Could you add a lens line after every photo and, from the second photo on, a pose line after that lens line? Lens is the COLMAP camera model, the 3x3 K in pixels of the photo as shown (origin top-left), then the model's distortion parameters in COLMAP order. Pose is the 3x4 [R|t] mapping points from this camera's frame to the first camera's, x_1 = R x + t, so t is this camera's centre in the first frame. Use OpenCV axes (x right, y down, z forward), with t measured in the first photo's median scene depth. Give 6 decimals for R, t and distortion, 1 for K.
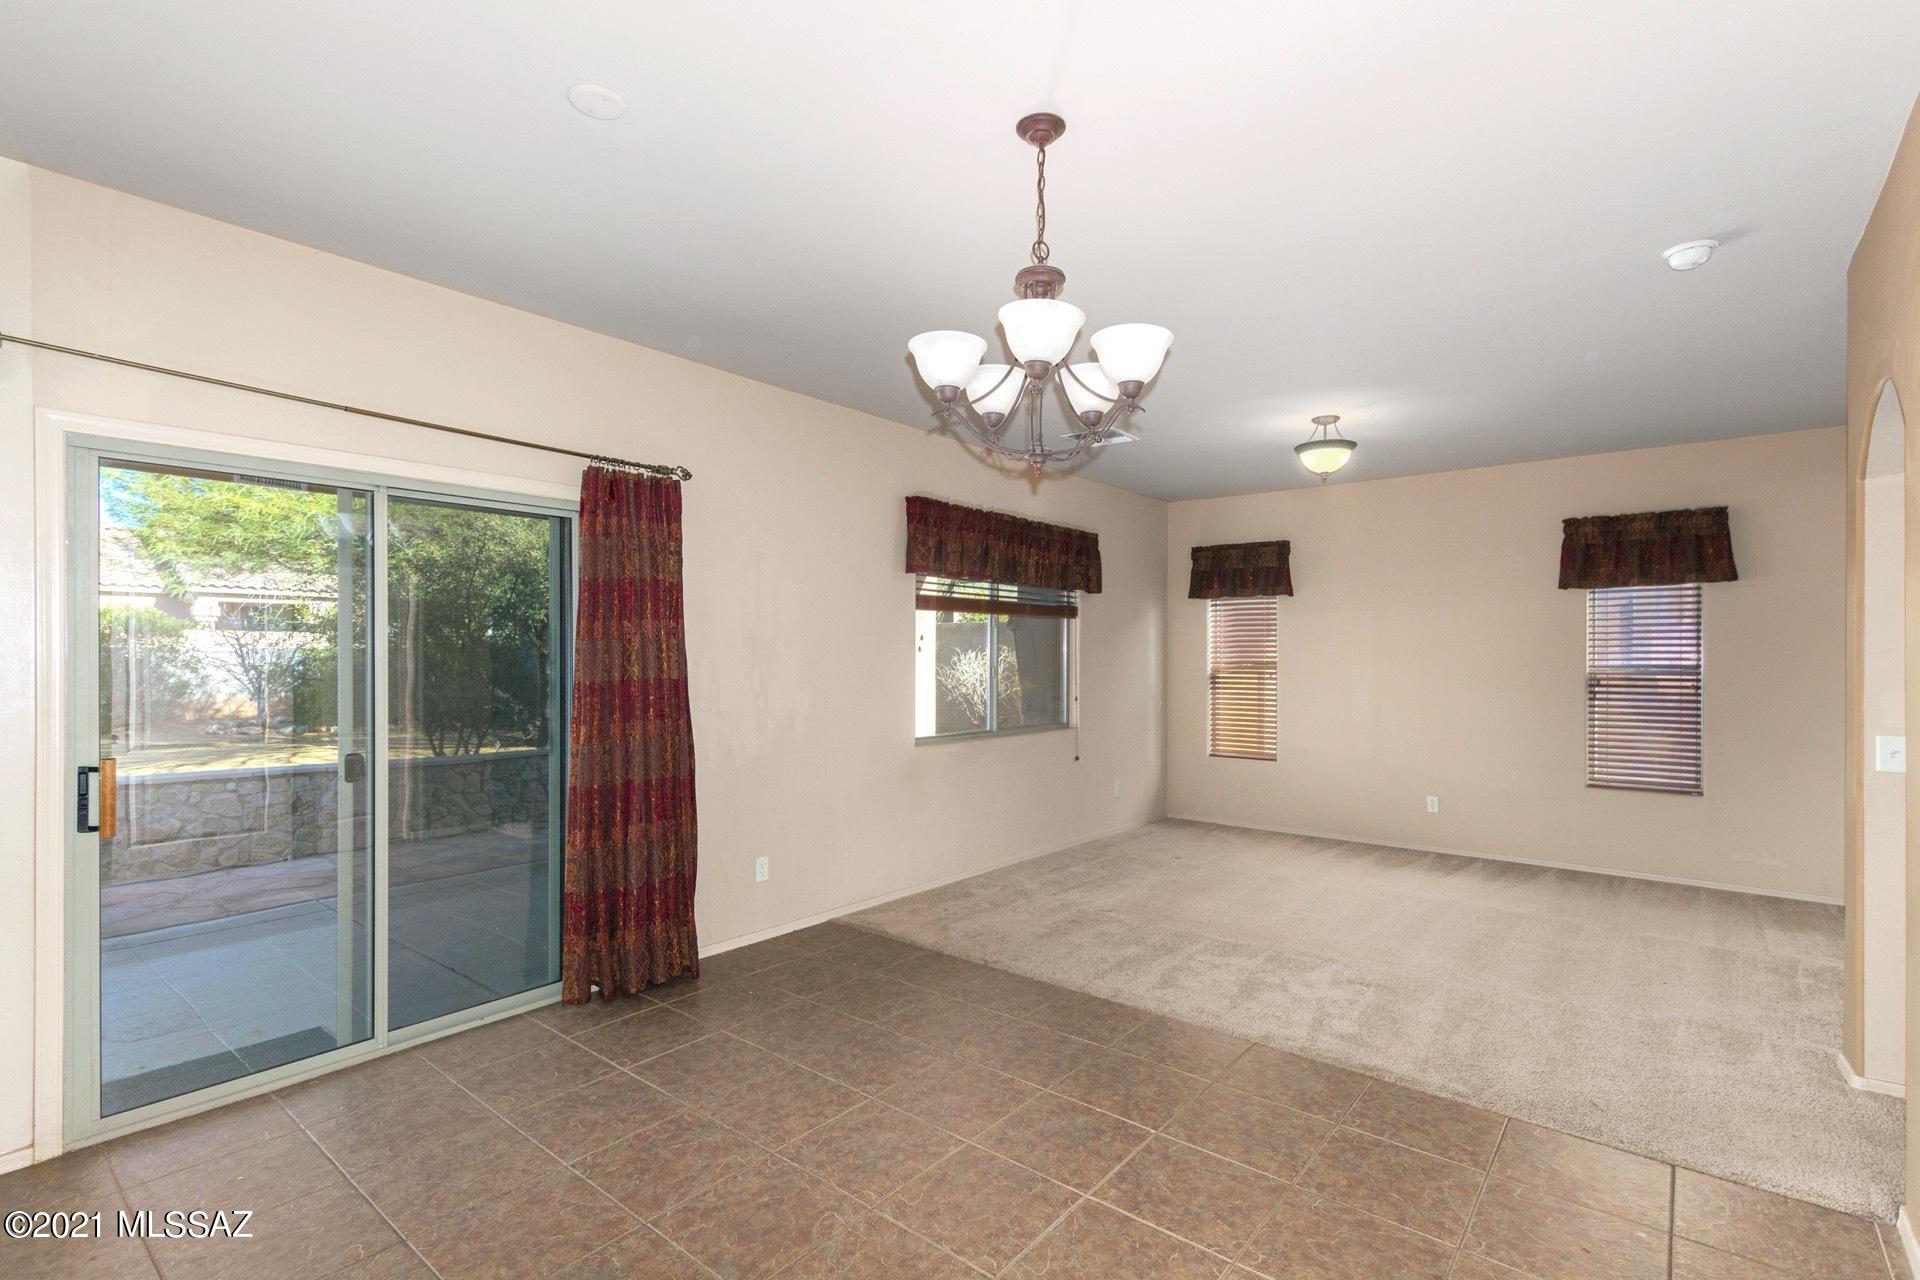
lens RADIAL K [[928.4, 0, 970.9], [0, 928.4, 650.7], [0, 0, 1]] dist [0.018448, -0.005255]
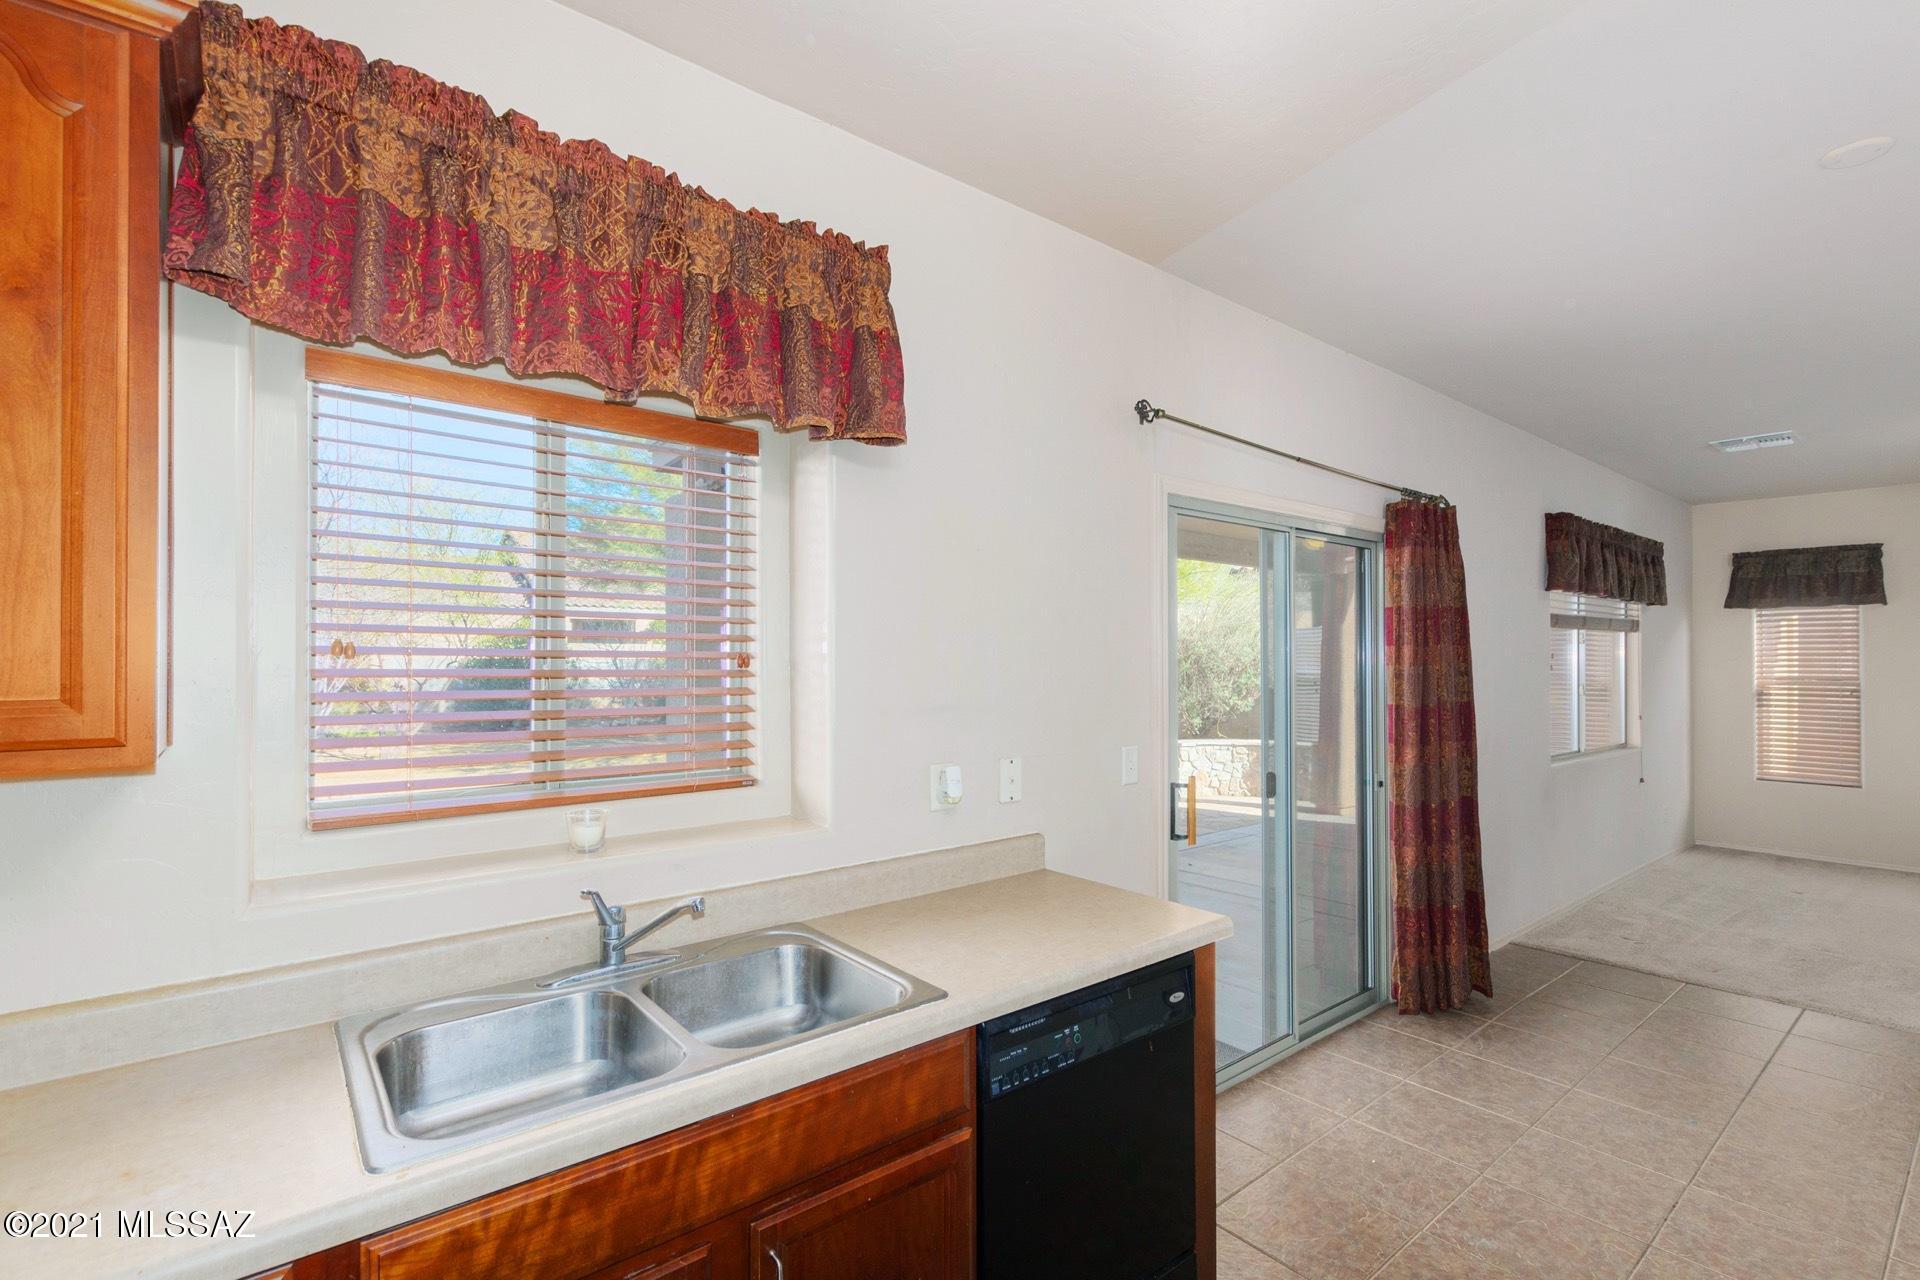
lens RADIAL K [[928.4, 0, 957.8], [0, 928.4, 646.8], [0, 0, 1]] dist [0.018448, -0.005255]
pose [[0.982638, 0.000567, -0.185532, -0.491792], [-0.001276, 0.999992, -0.003704, -0.019323], [0.185529, 0.003877, 0.982631, -0.084394]]
